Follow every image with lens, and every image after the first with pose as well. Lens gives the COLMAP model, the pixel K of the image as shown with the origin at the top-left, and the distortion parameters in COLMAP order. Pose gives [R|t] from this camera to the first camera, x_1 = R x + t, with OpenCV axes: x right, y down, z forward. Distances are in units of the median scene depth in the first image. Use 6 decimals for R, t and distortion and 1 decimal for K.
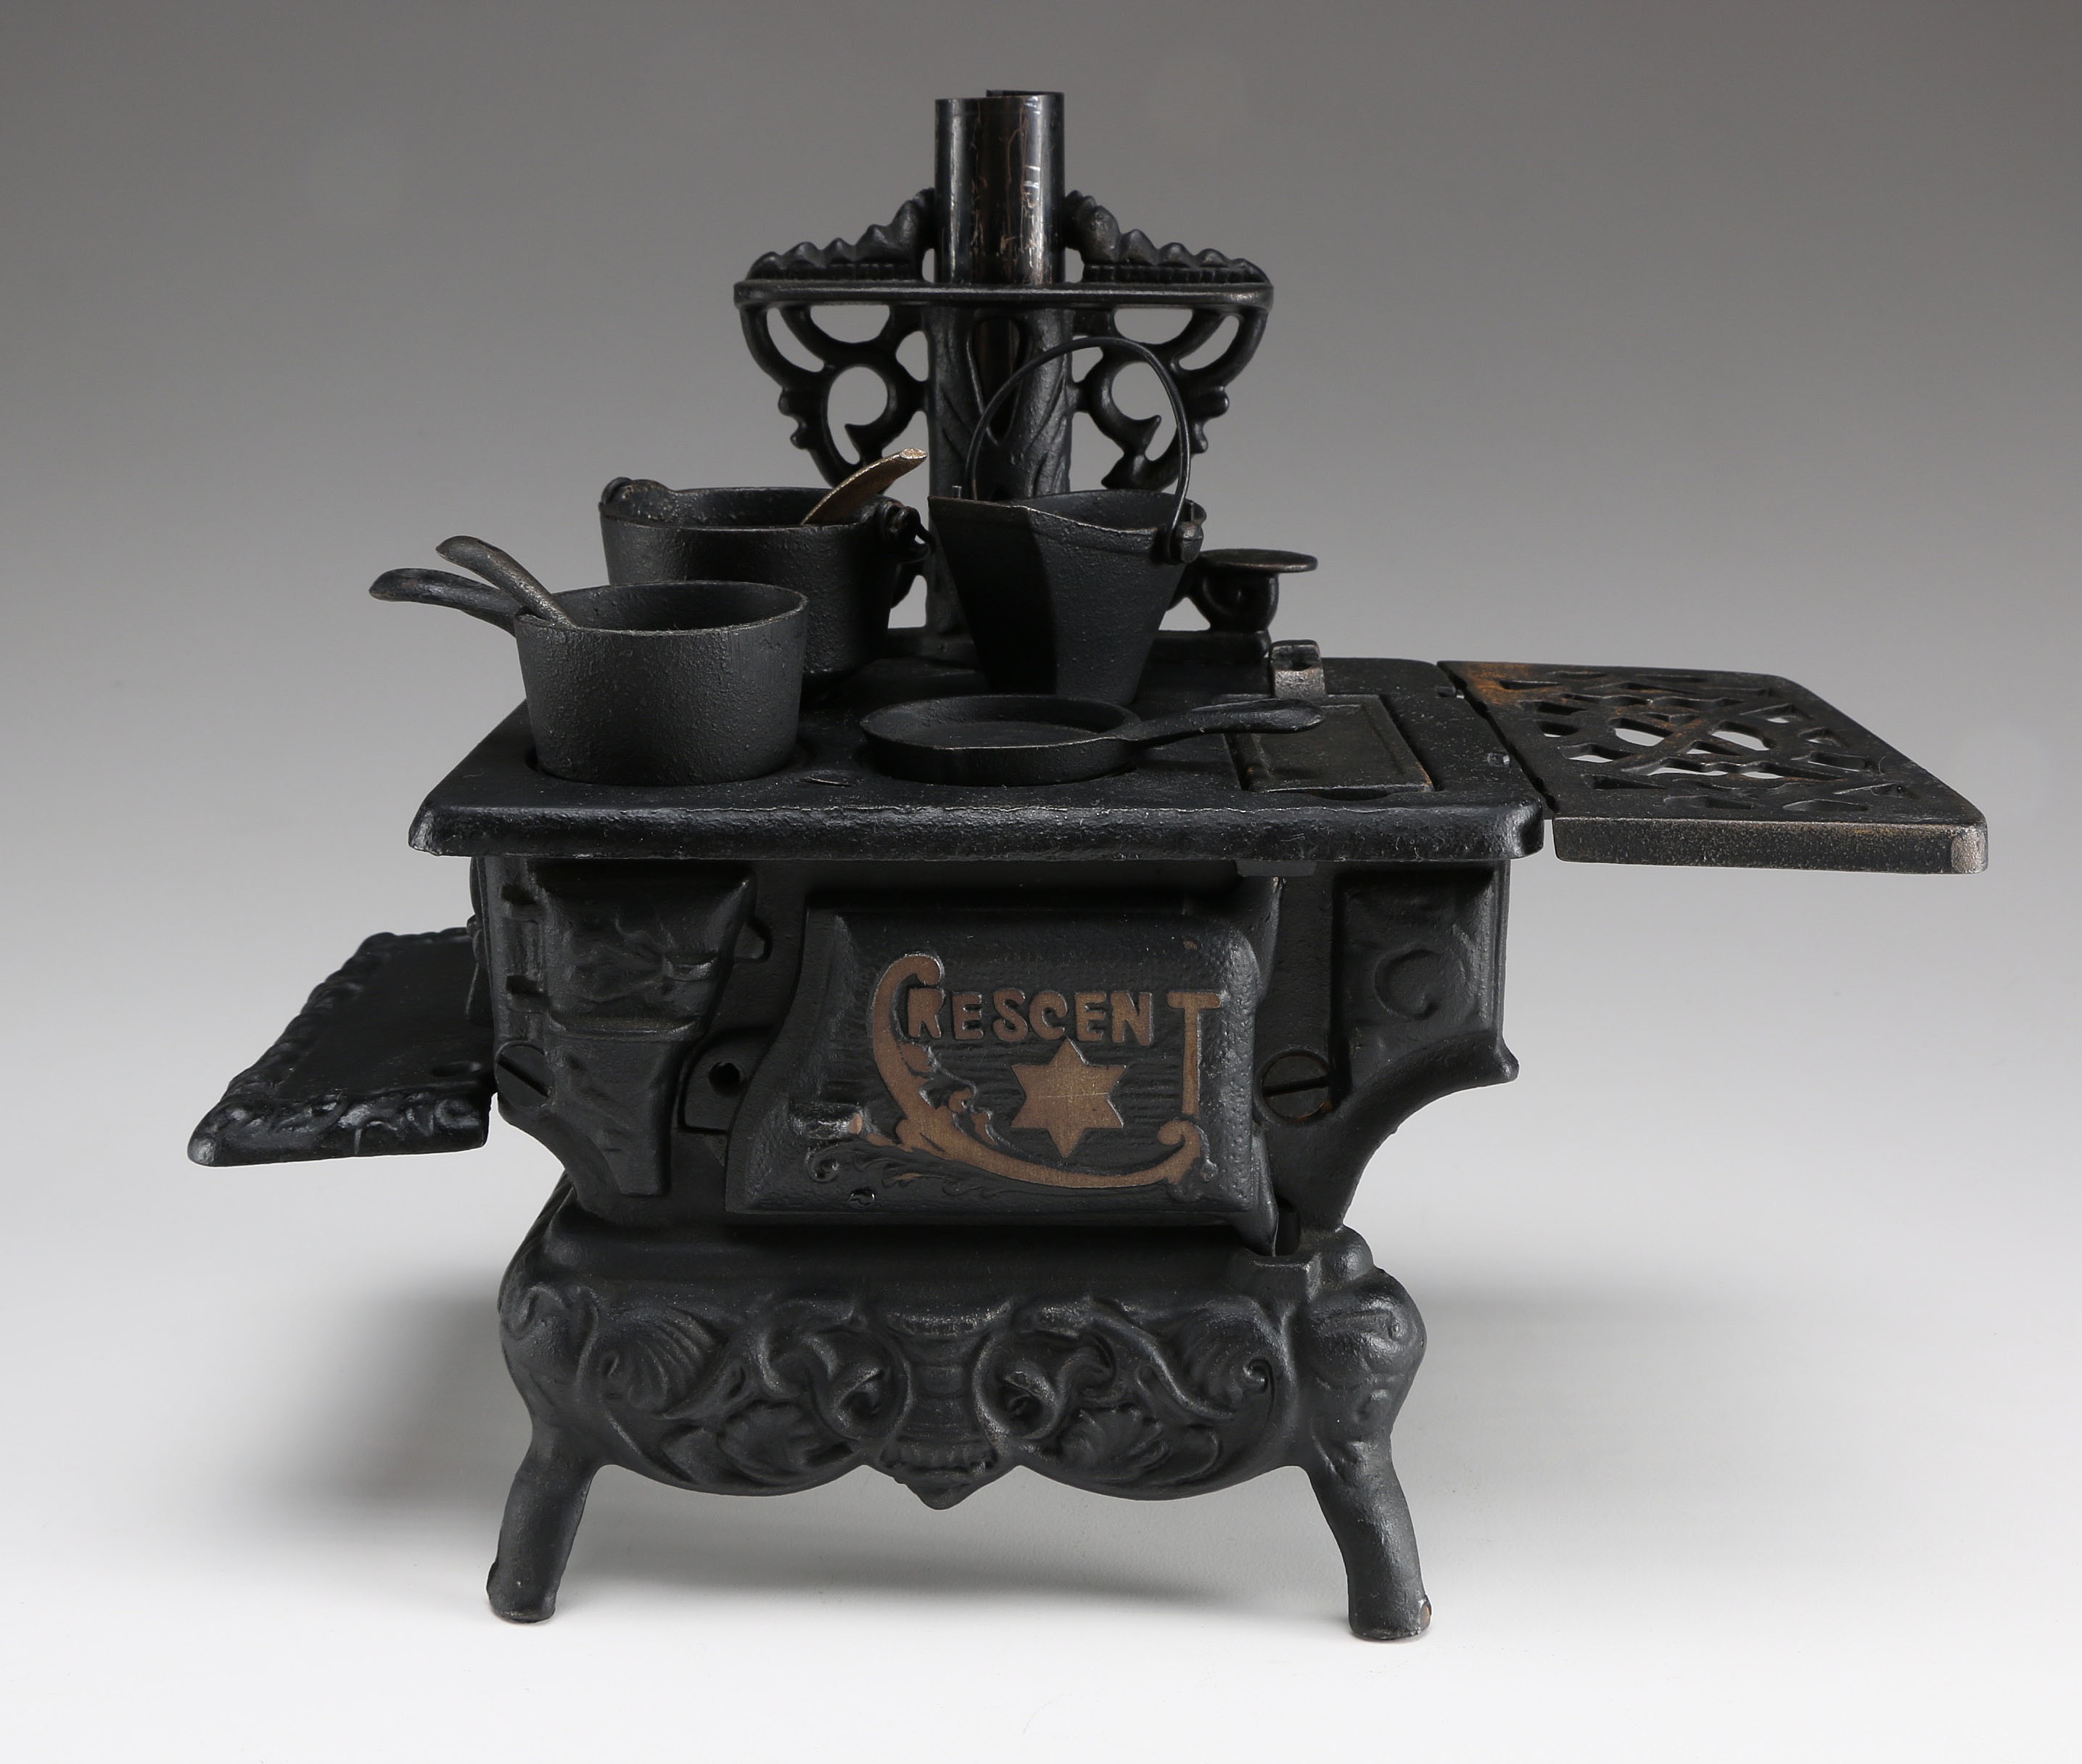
lens RADIAL K [[2614.4, 0, 996.6], [0, 2614.4, 875.0], [0, 0, 1]] dist [-0.129345, 0.009156]
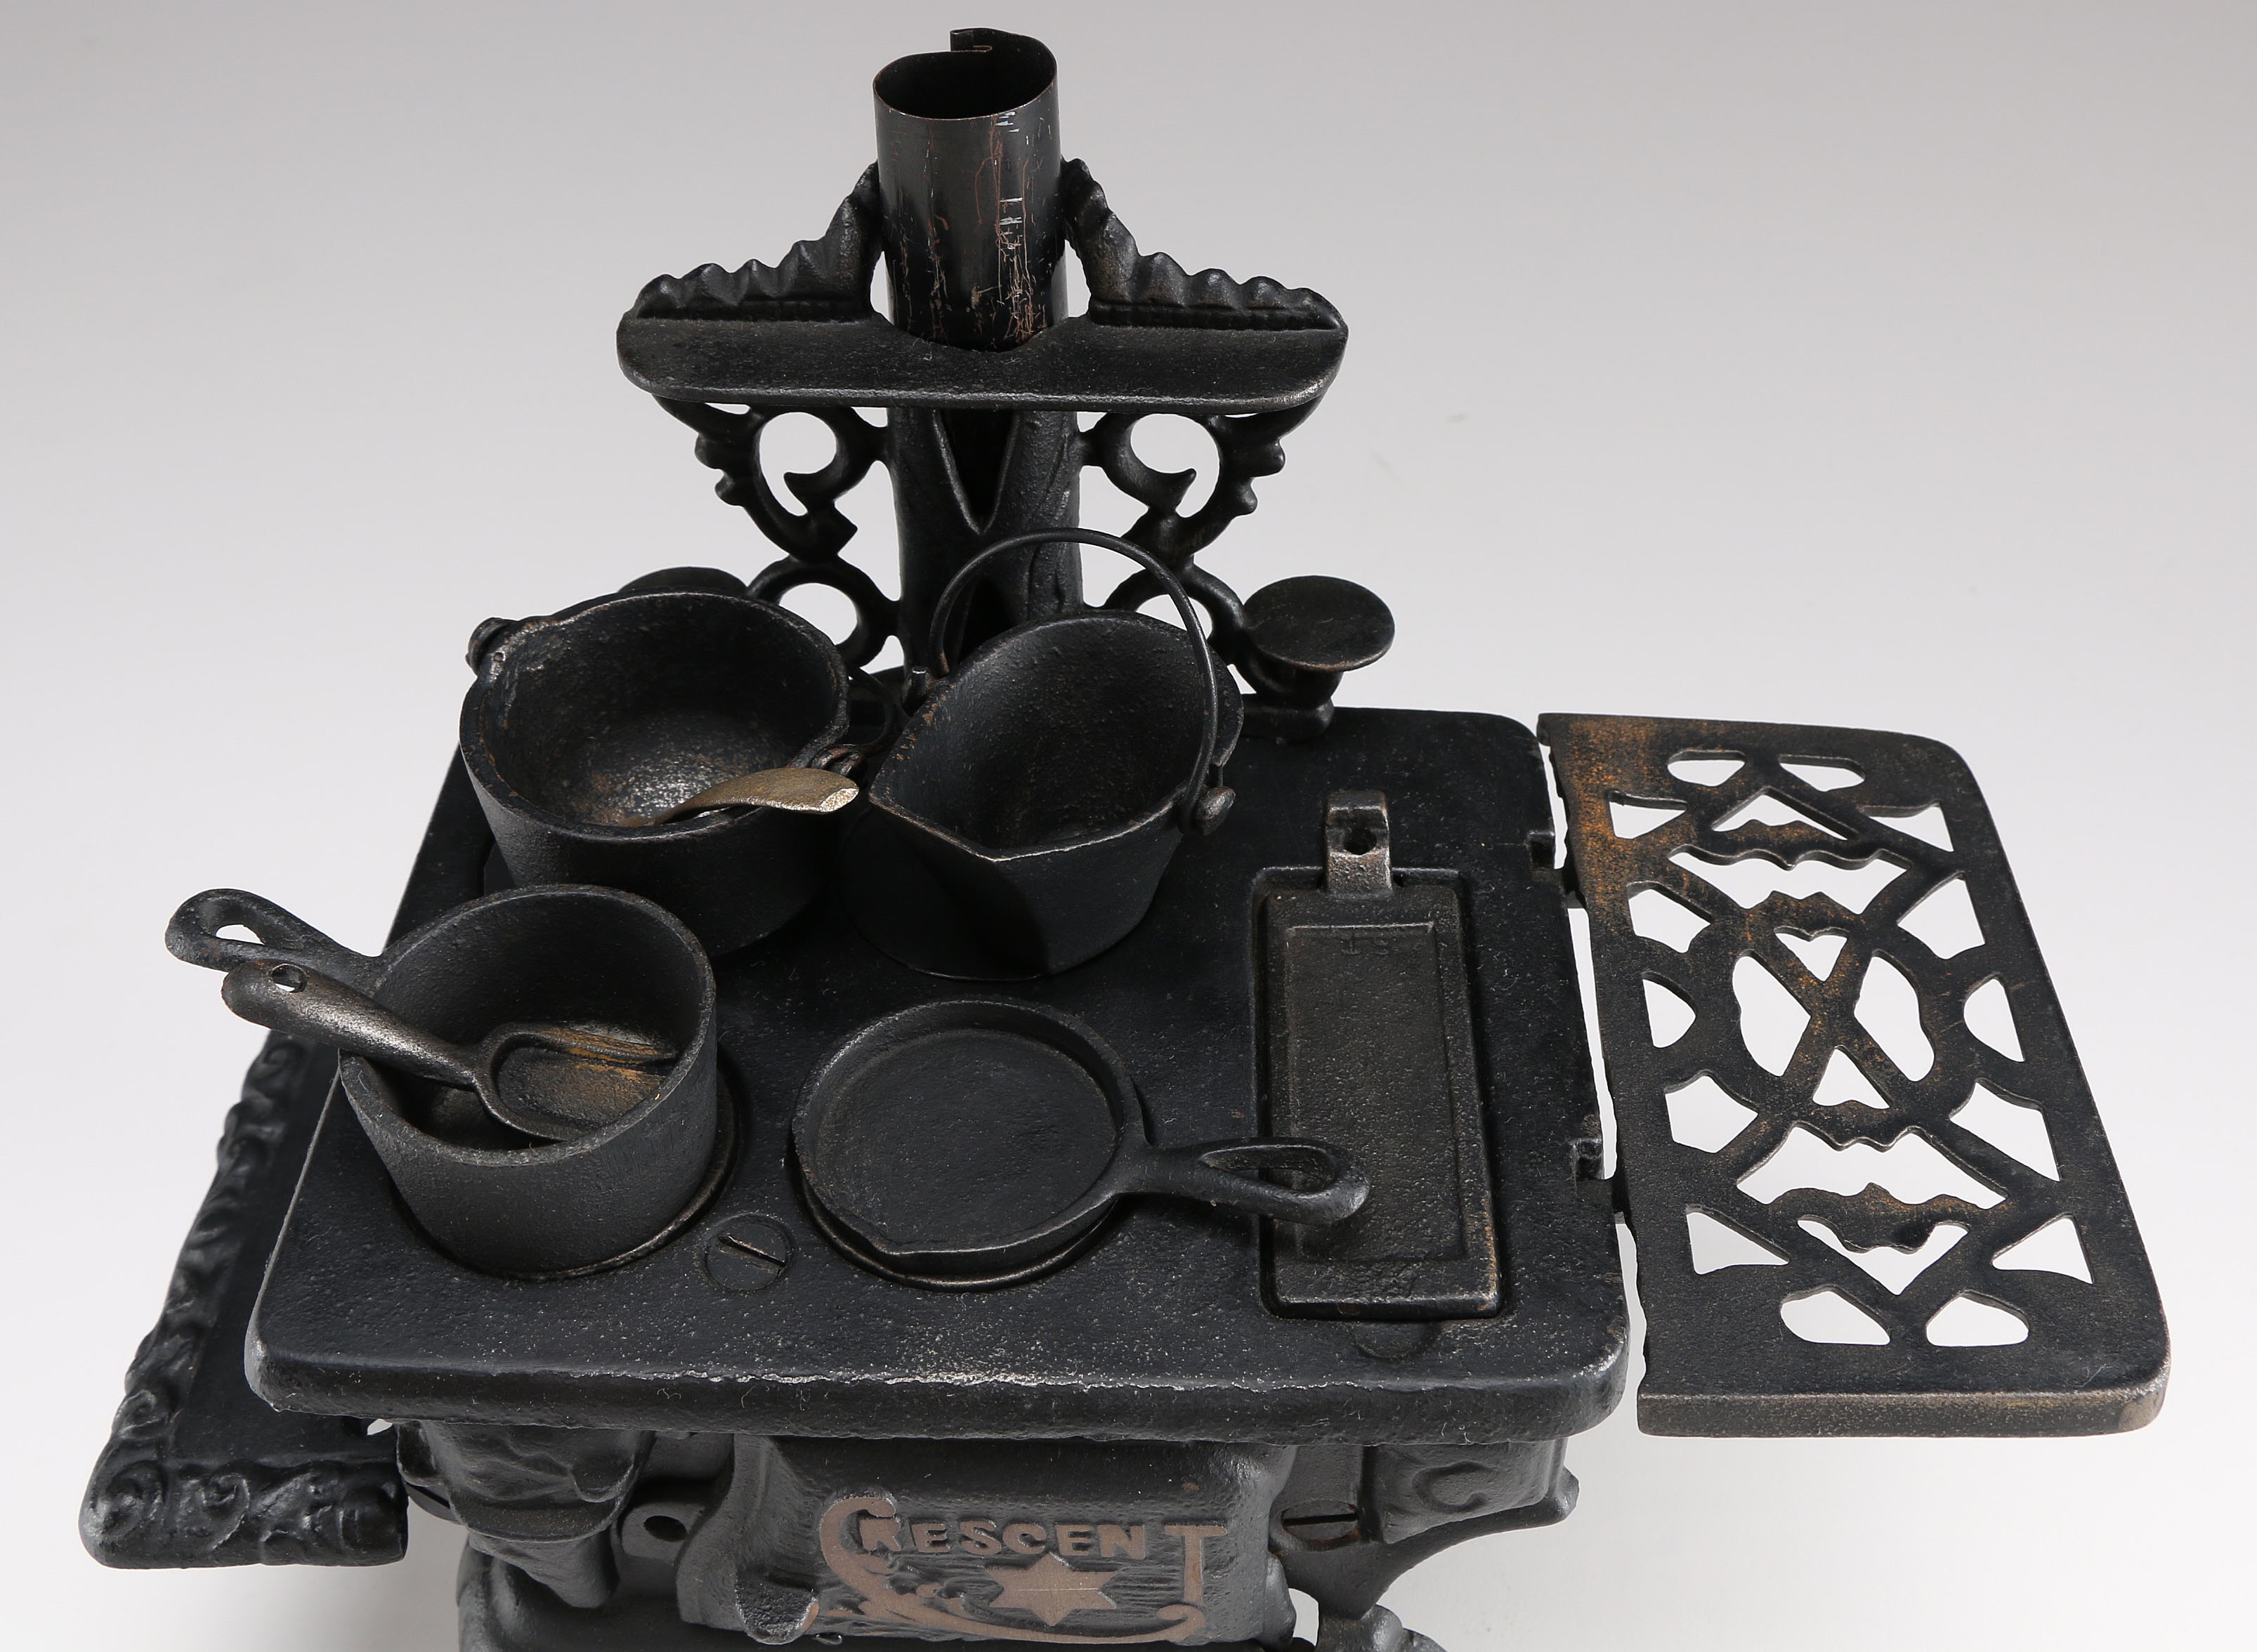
lens RADIAL K [[2389.2, 0, 1166.6], [0, 2389.2, 821.7], [0, 0, 1]] dist [-0.208125, 0.384642]
pose [[0.999969, -0.005577, 0.005595, 0.060814], [0.002514, 0.896082, 0.443881, -0.477265], [-0.007490, -0.443853, 0.896068, 0.402693]]
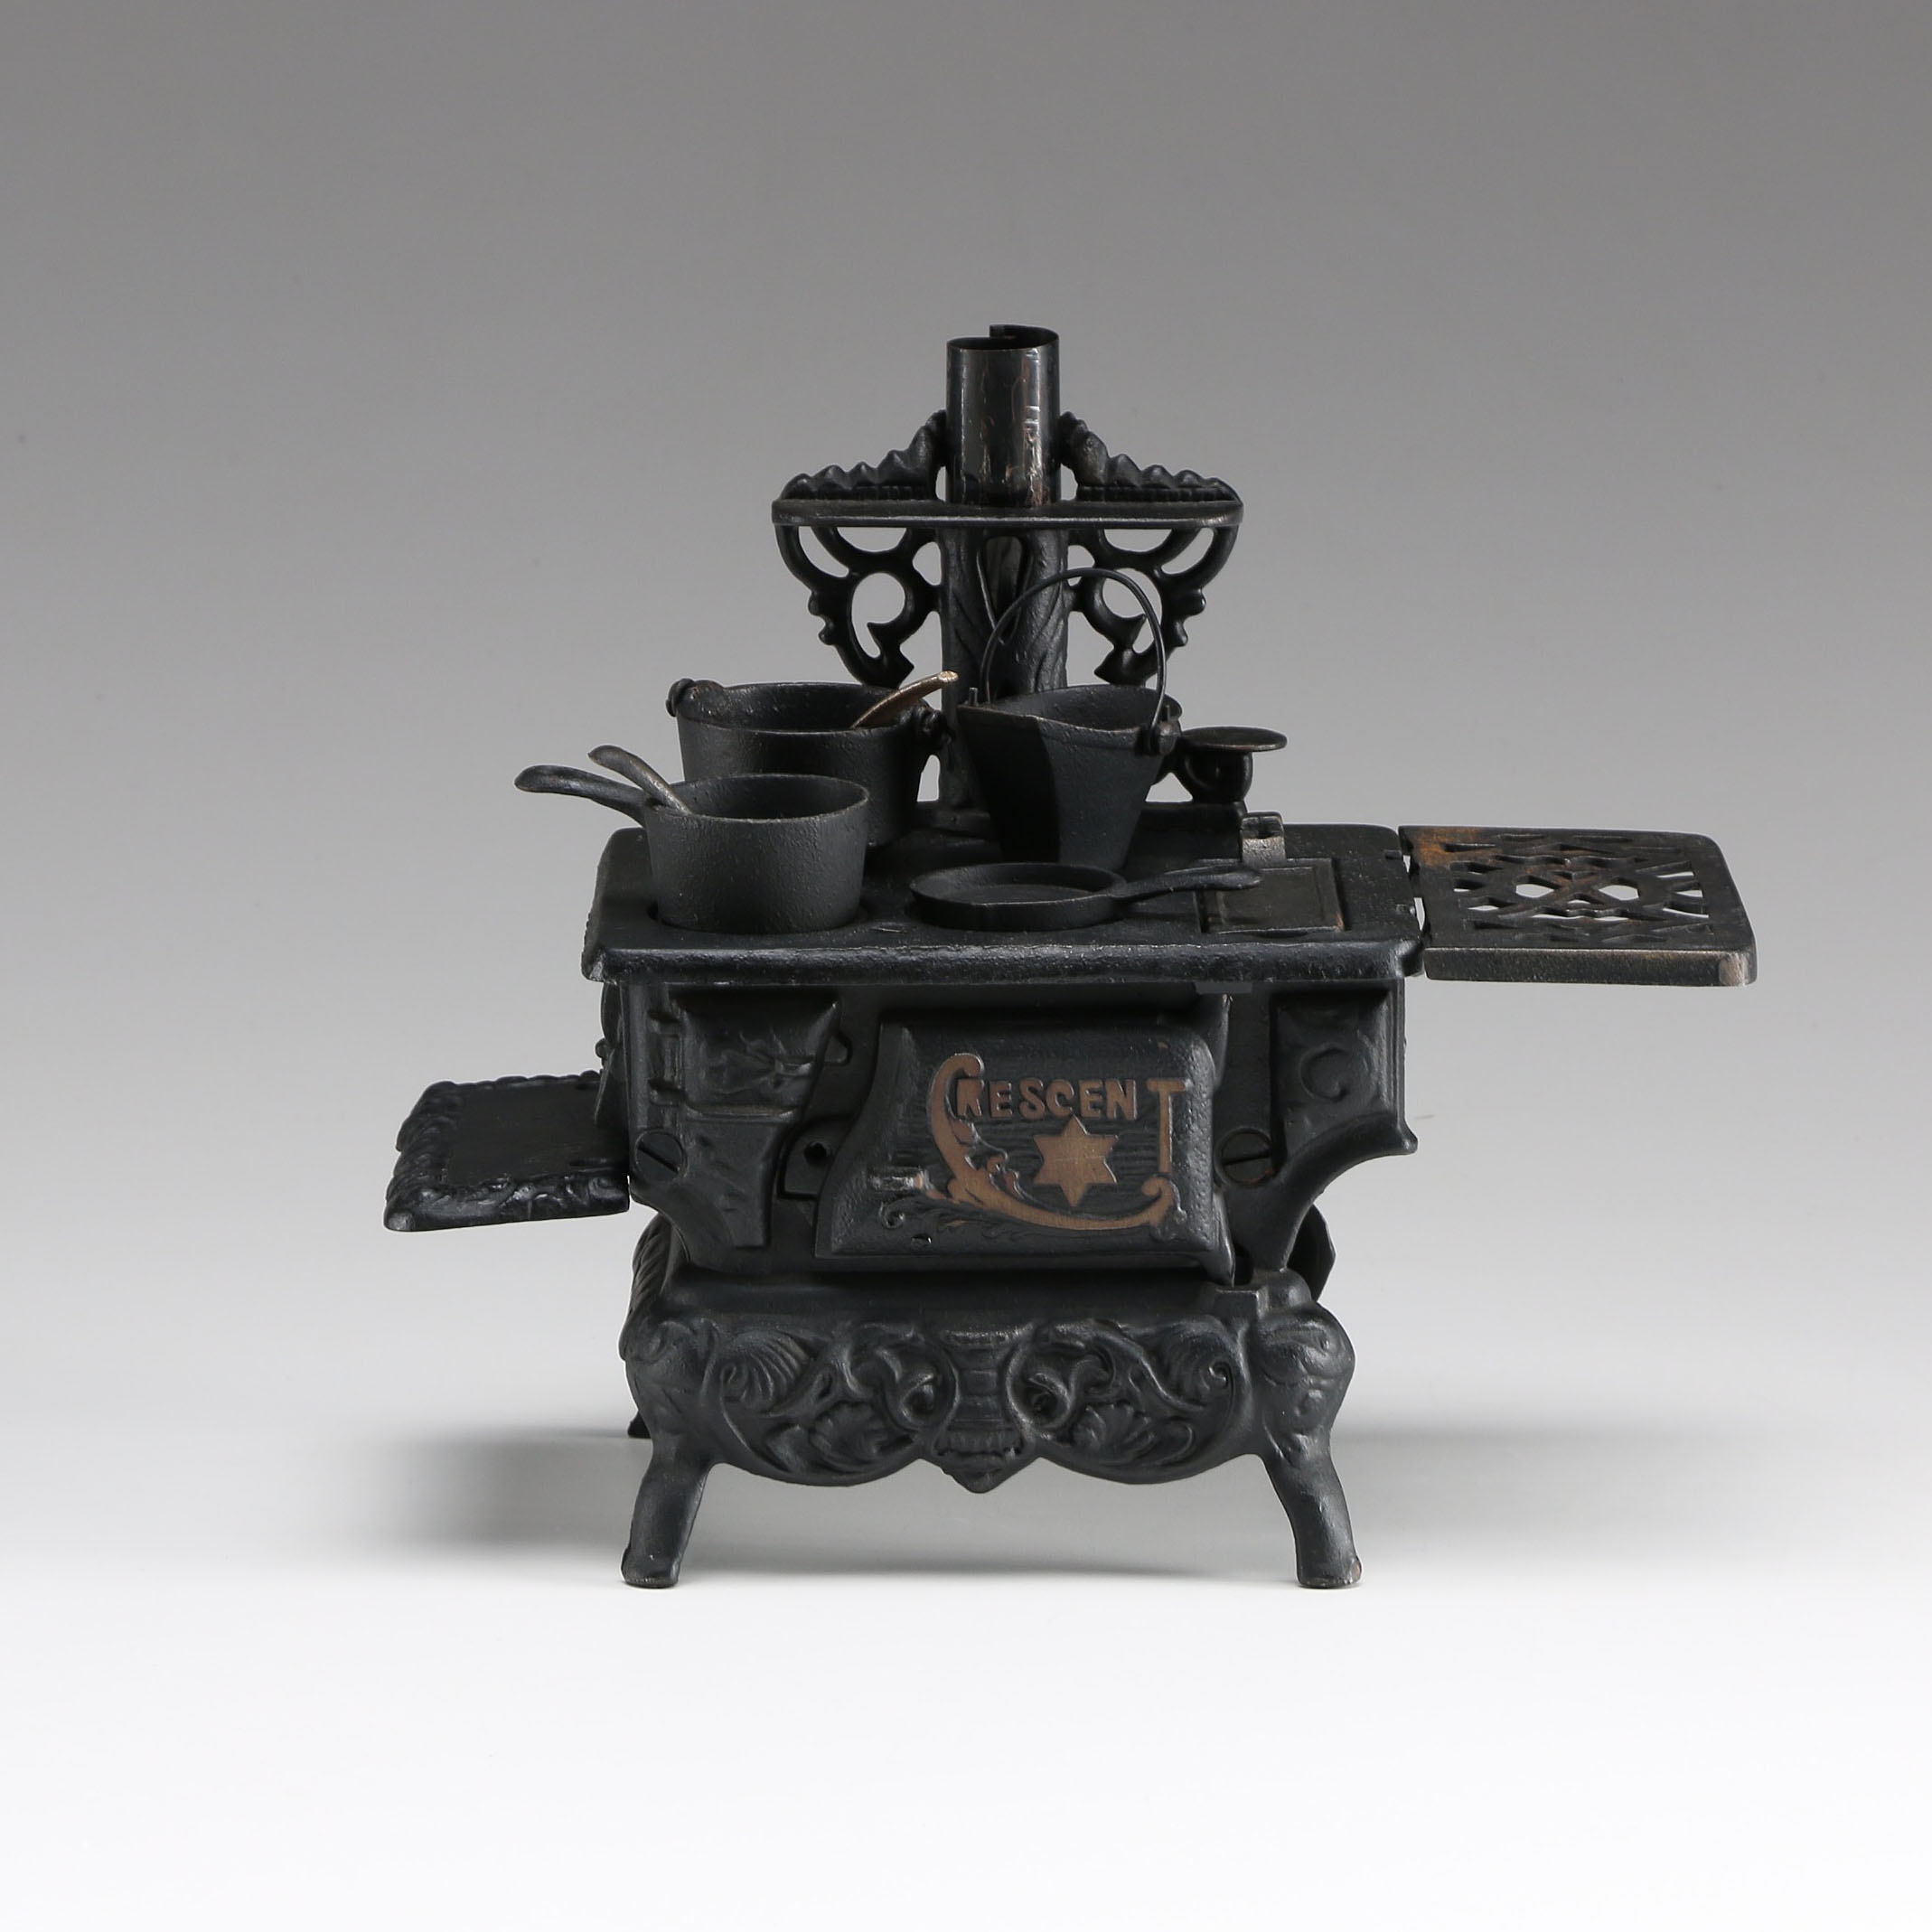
lens RADIAL K [[10197.1, 0, 966.0], [0, 10197.1, 966.0], [0, 0, 1]] dist [0.336153, -0.131449]
pose [[0.999604, -0.009417, 0.026512, -0.164077], [0.010783, 0.998596, -0.051860, 0.251360], [-0.025987, 0.052125, 0.998302, -4.174206]]
